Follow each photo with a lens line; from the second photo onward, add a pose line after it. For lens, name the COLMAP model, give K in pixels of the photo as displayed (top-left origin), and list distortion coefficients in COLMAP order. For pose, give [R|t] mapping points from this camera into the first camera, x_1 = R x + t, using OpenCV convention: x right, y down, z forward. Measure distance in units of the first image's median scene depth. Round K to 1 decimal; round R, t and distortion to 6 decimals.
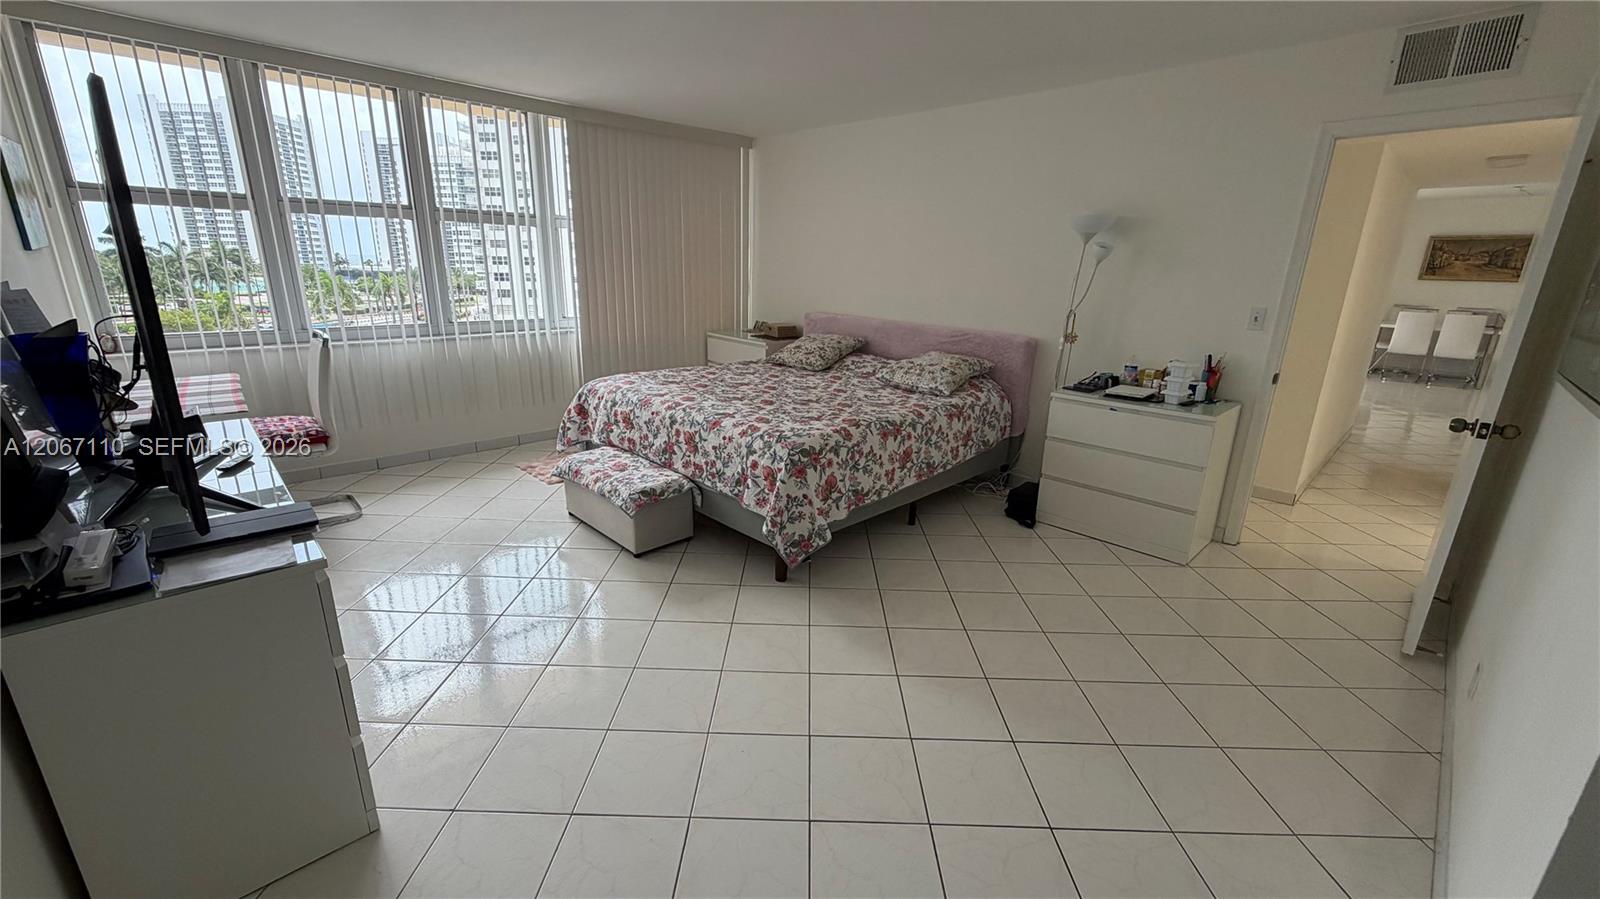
lens RADIAL K [[638.9, 0, 791.3], [0, 638.9, 451.8], [0, 0, 1]] dist [0.000363, 0.000062]
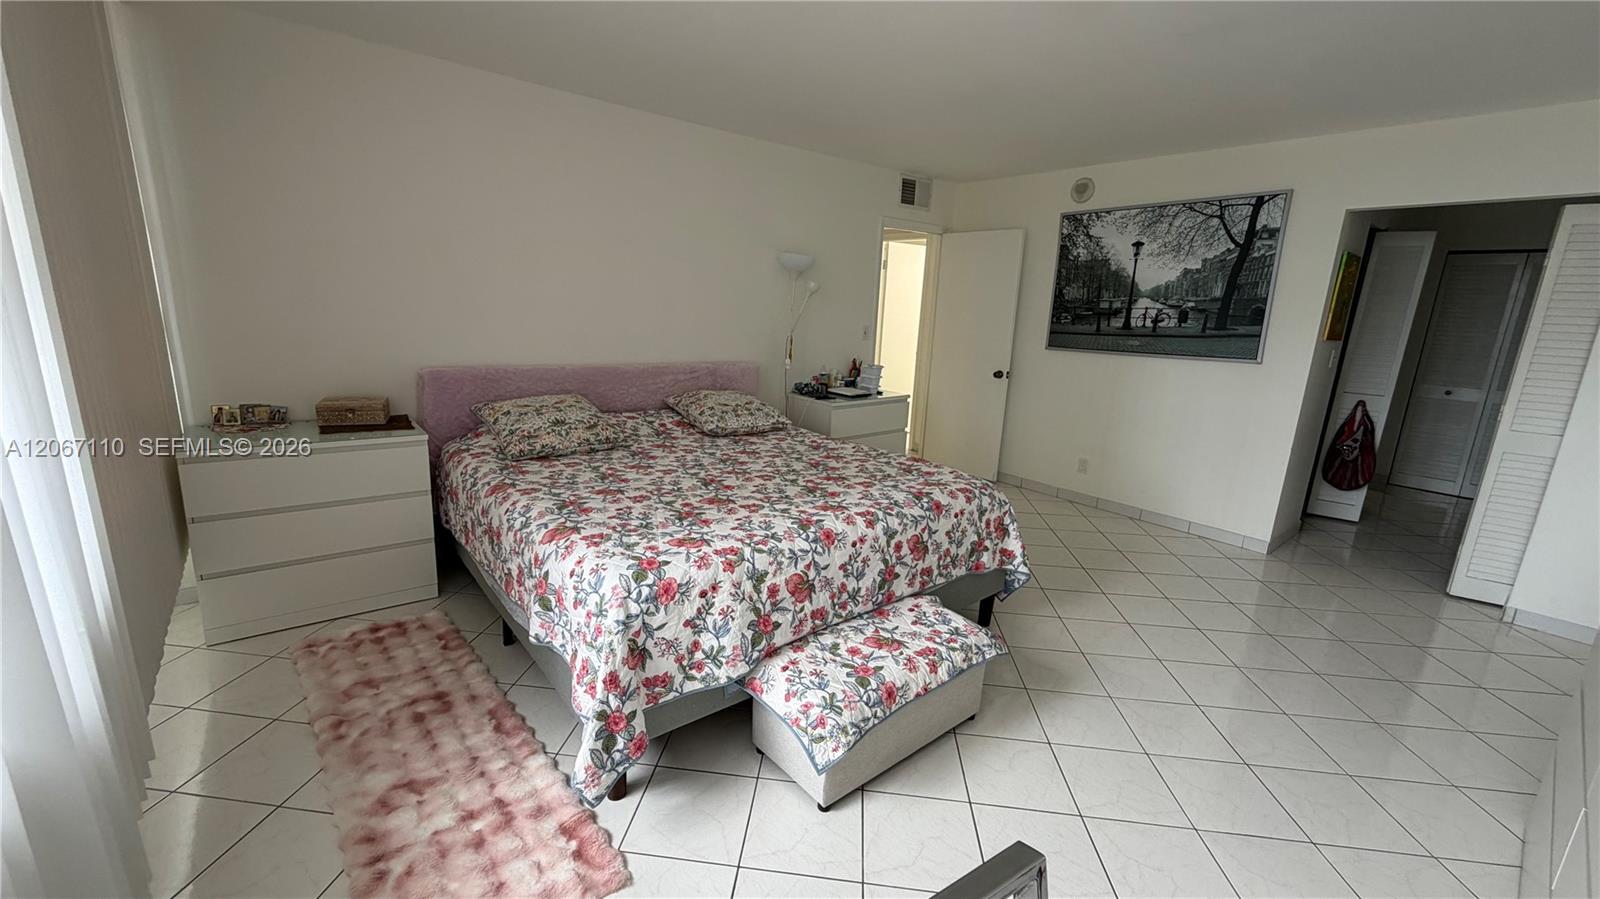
lens RADIAL K [[638.9, 0, 791.3], [0, 638.9, 451.8], [0, 0, 1]] dist [0.000363, 0.000062]
pose [[0.079529, -0.247633, 0.965584, -0.942832], [0.251395, 0.942325, 0.220962, -0.351696], [-0.964612, 0.225170, 0.137195, 1.106686]]
